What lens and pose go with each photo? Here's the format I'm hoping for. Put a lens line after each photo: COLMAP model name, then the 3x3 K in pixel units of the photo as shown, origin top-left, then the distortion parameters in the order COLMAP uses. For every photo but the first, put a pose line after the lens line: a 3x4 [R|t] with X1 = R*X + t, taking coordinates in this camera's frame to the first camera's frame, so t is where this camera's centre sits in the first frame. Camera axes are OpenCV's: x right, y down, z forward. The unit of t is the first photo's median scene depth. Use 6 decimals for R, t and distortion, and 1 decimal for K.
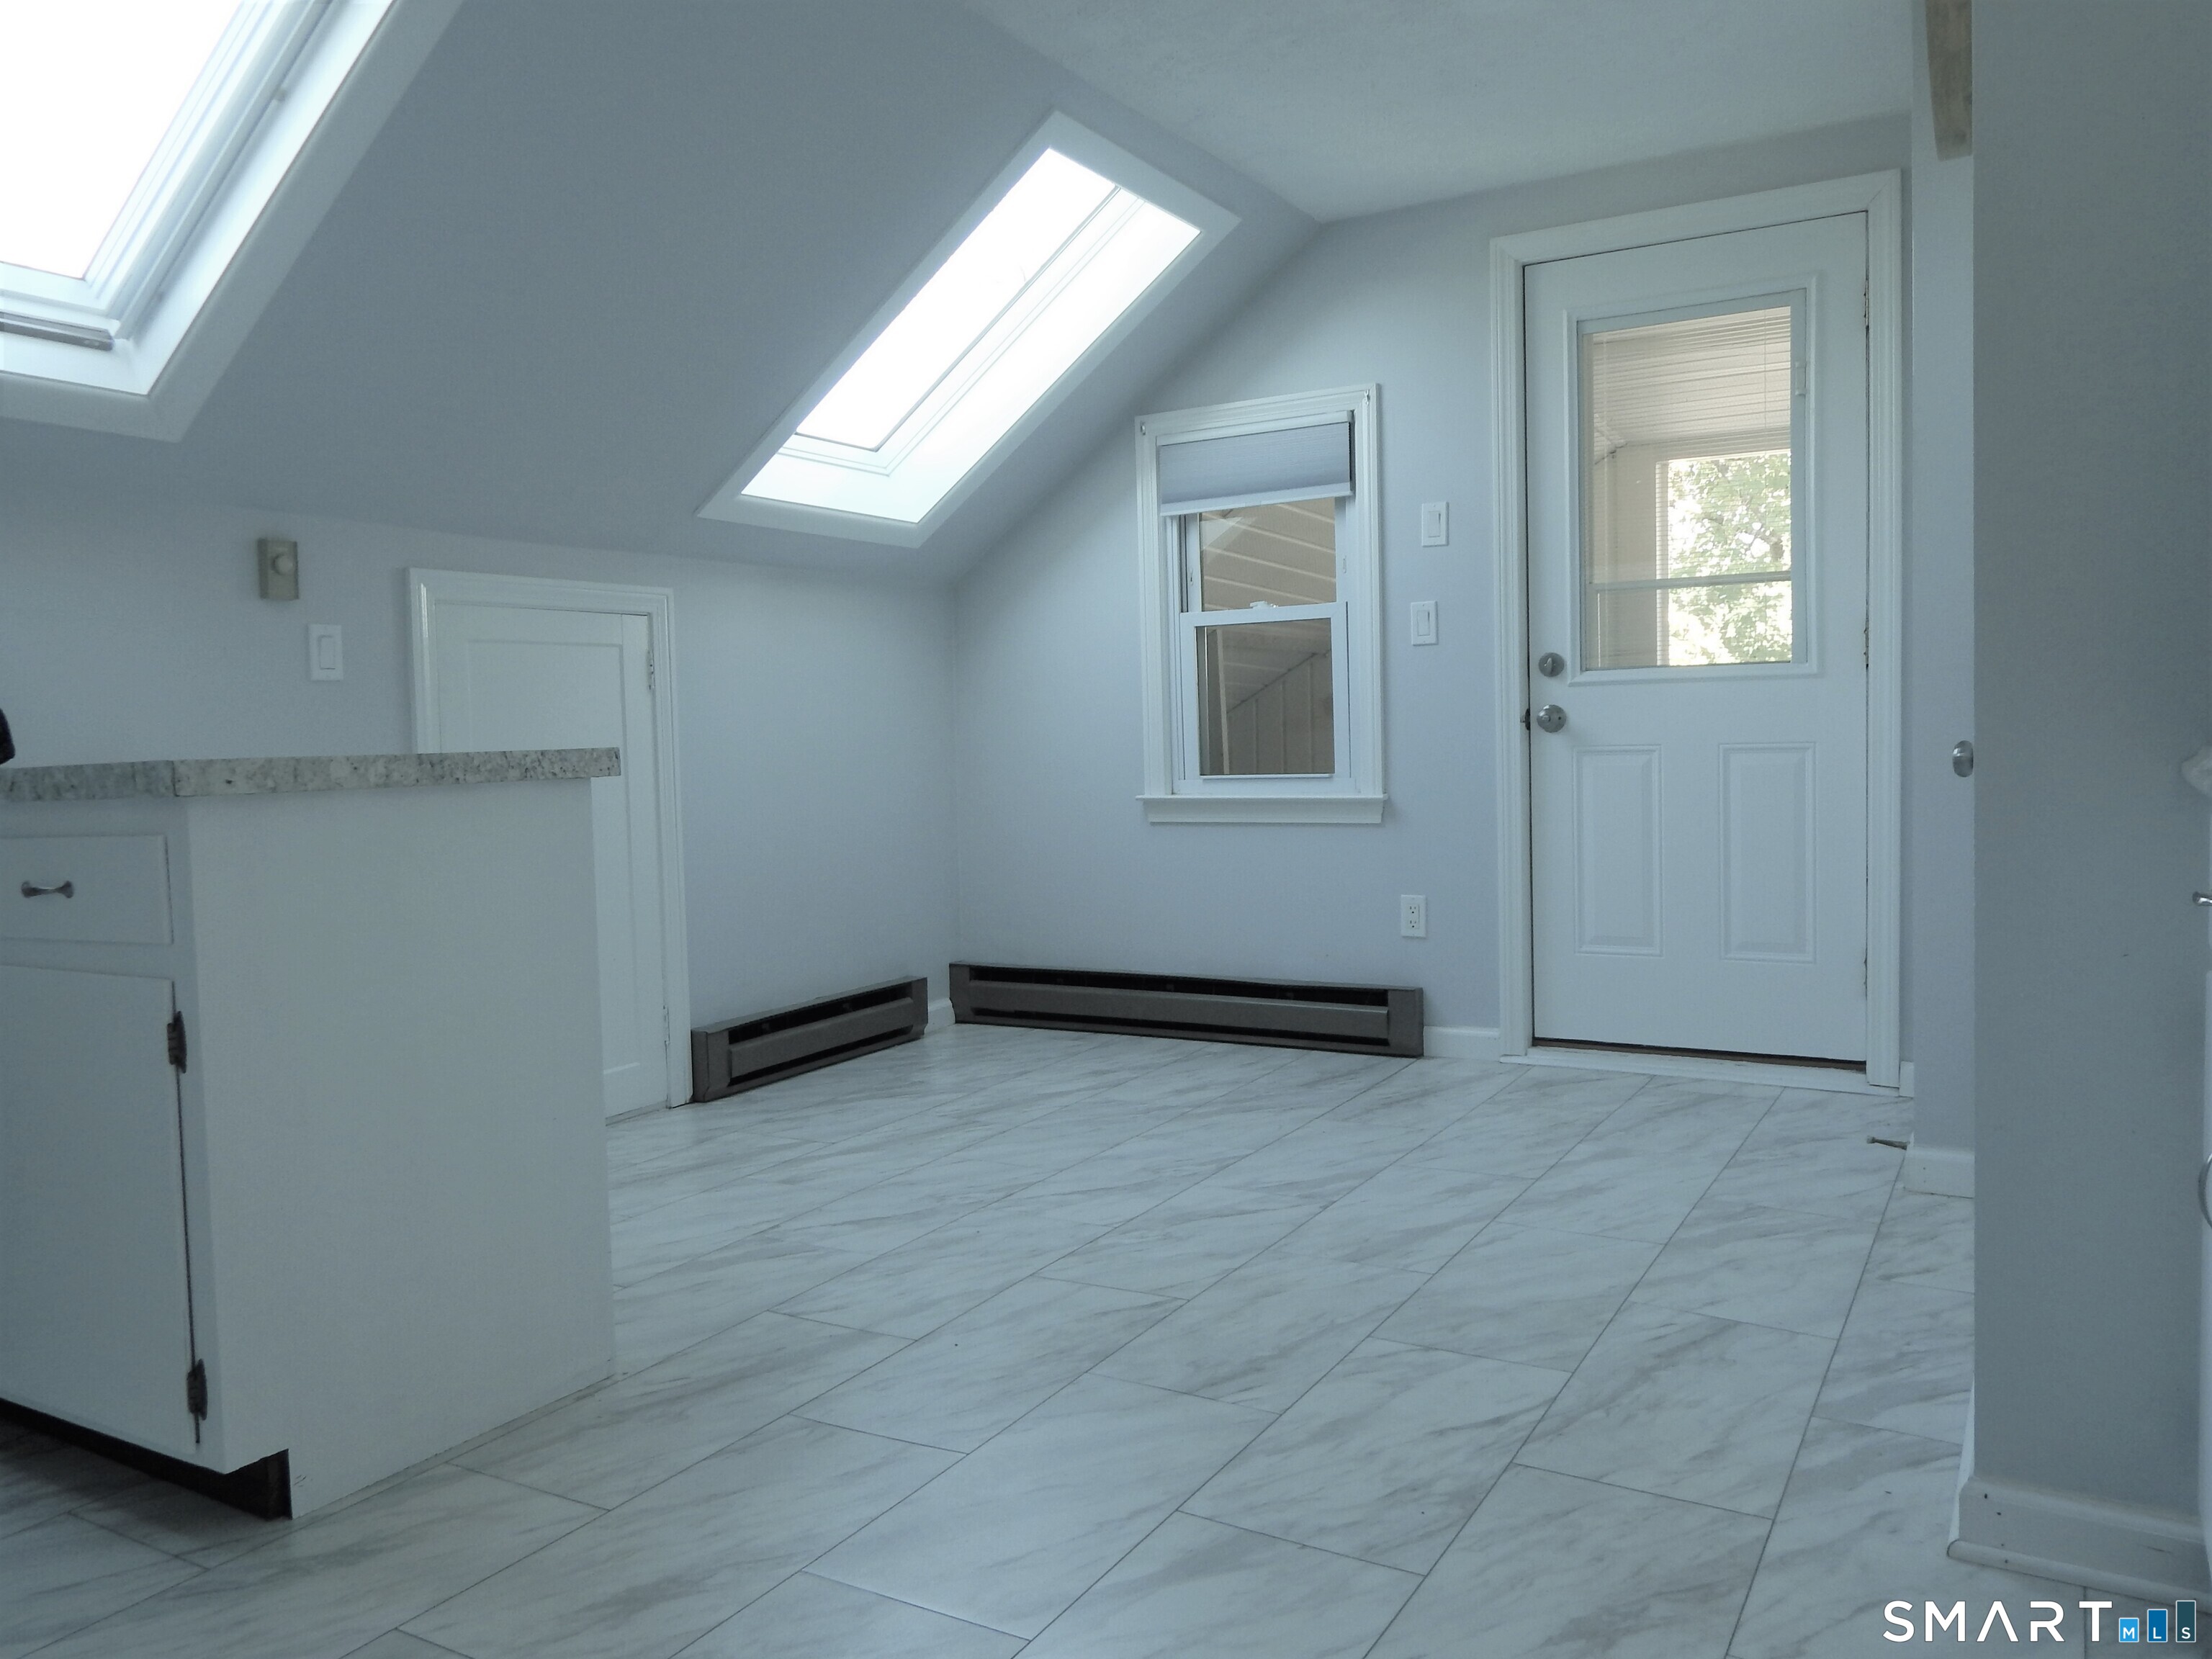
lens RADIAL K [[1656.6, 0, 1106.0], [0, 1656.6, 829.5], [0, 0, 1]] dist [0.004835, 0.002461]
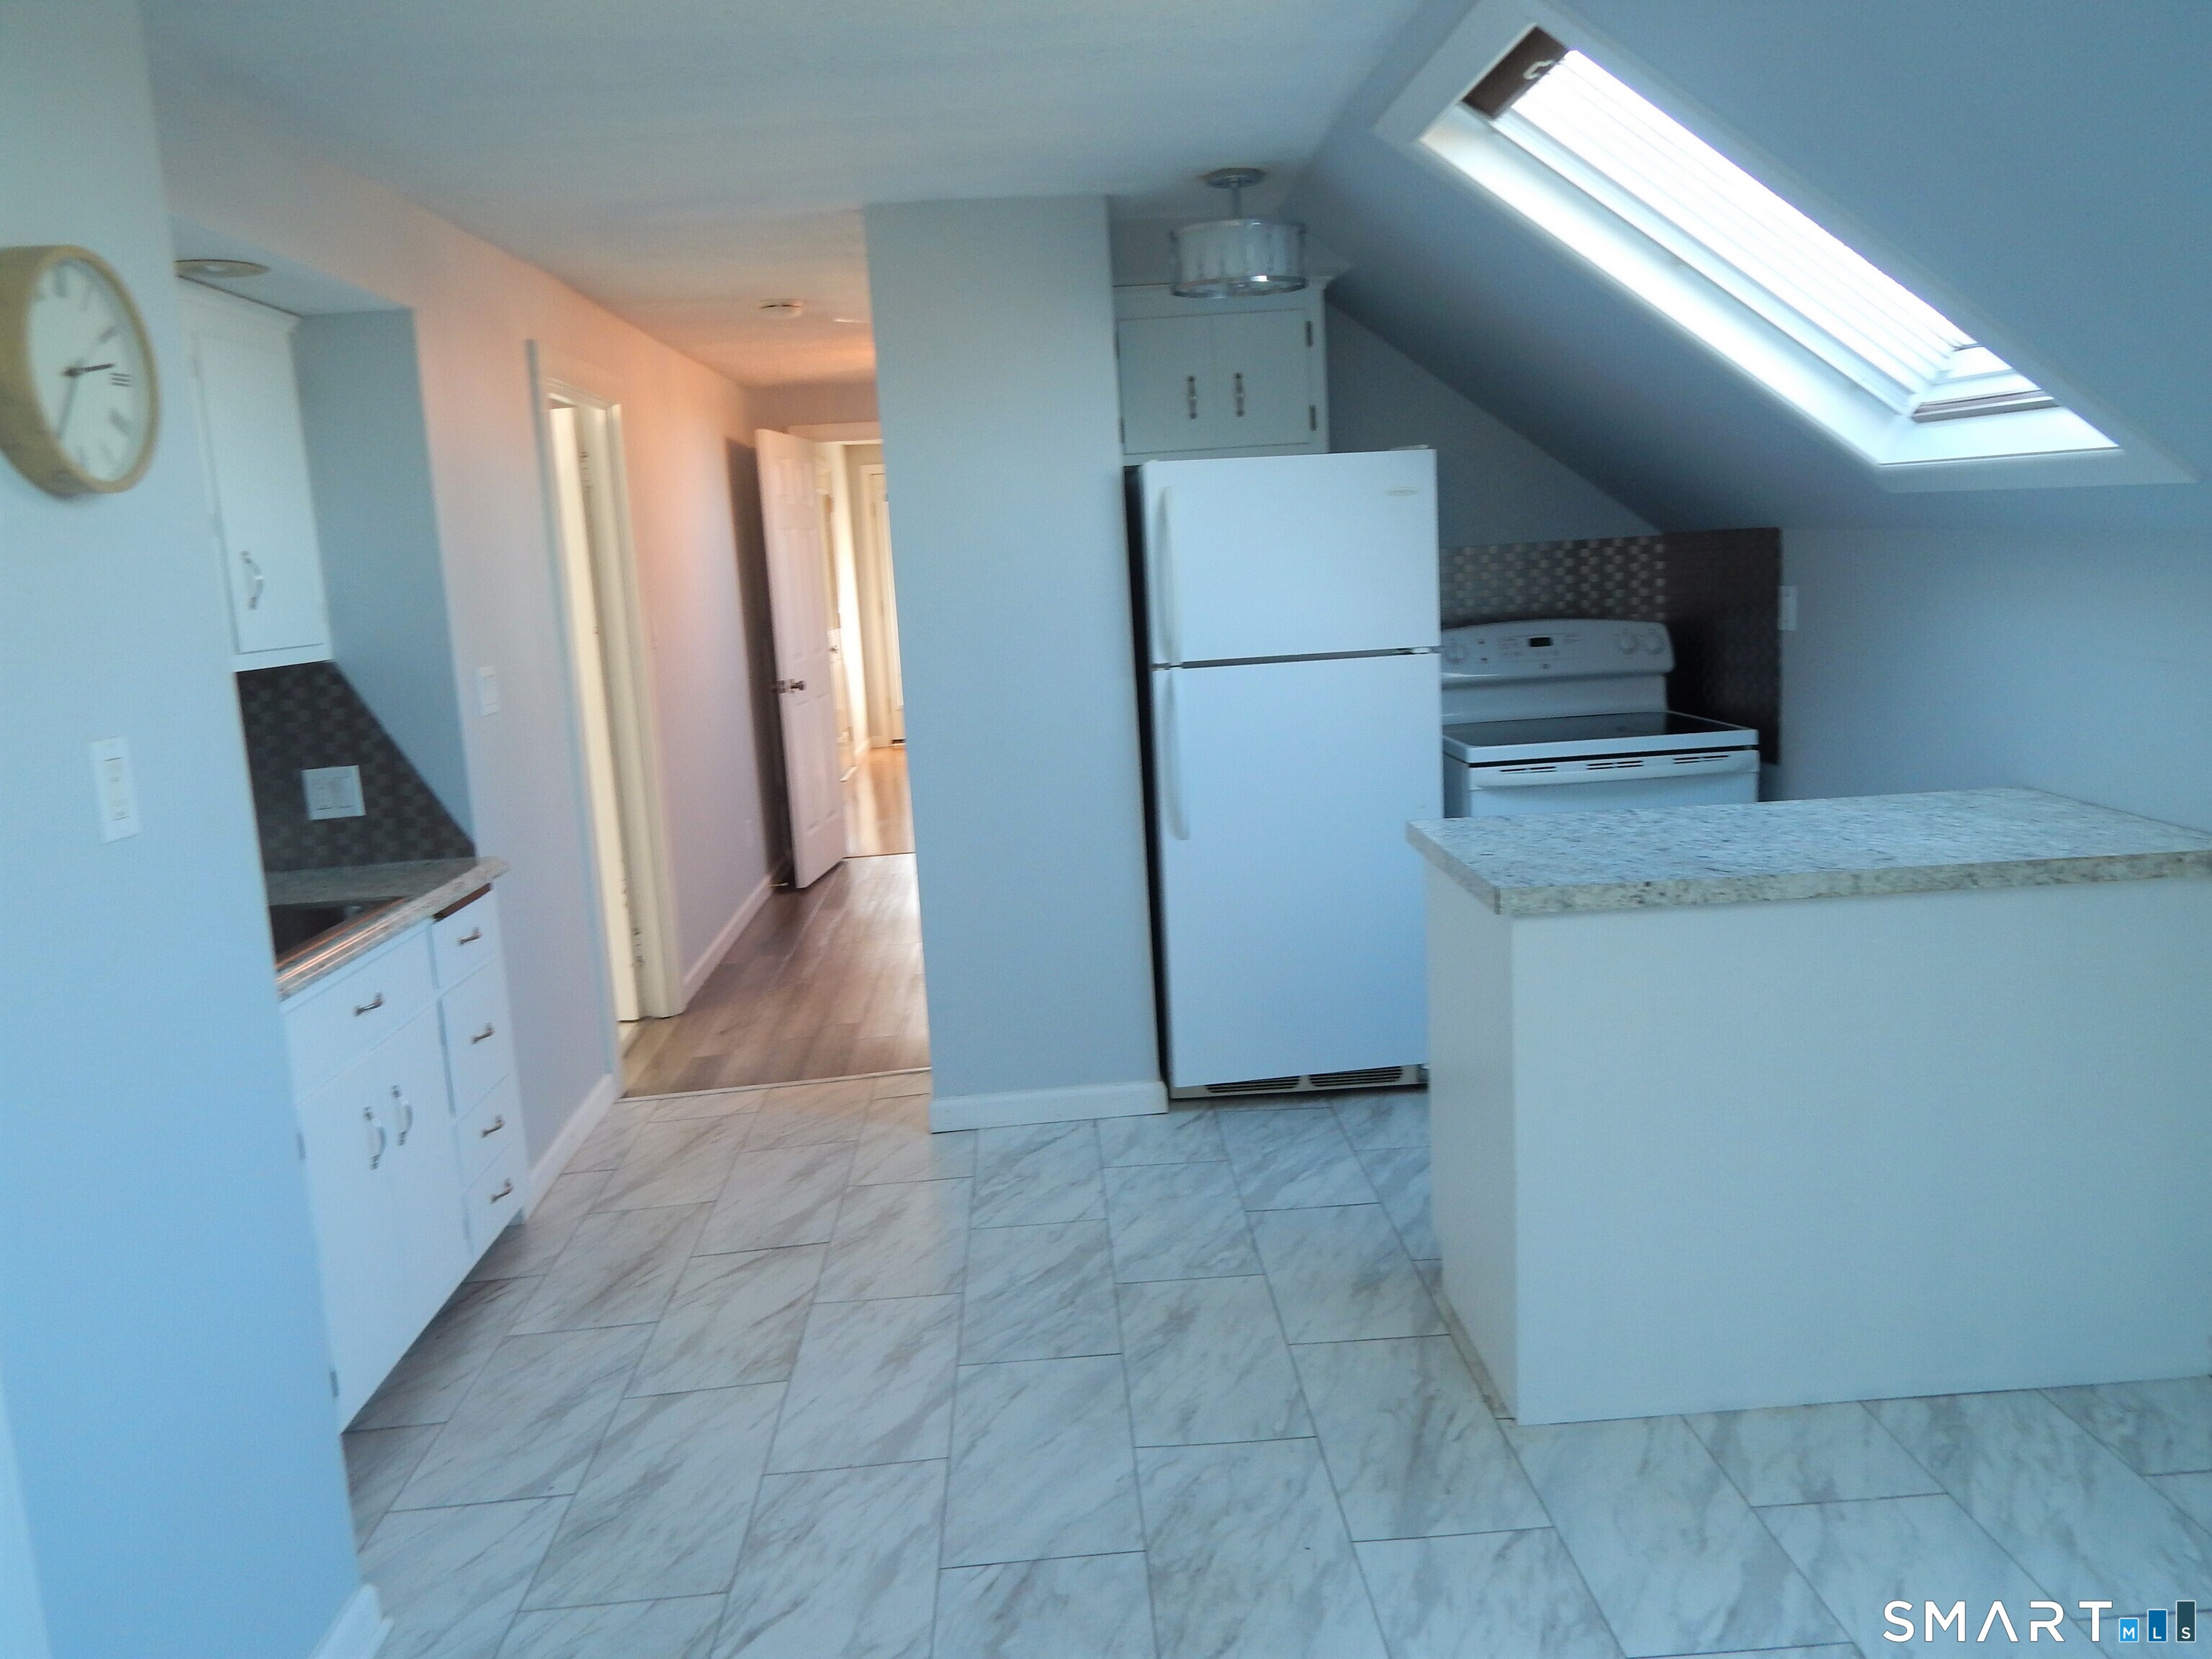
lens RADIAL K [[1656.6, 0, 1106.0], [0, 1656.6, 829.5], [0, 0, 1]] dist [0.004835, 0.002461]
pose [[-0.837426, 0.168165, -0.520037, 0.554471], [0.049417, 0.970888, 0.234380, -0.416941], [0.544313, 0.170577, -0.821357, 2.070774]]
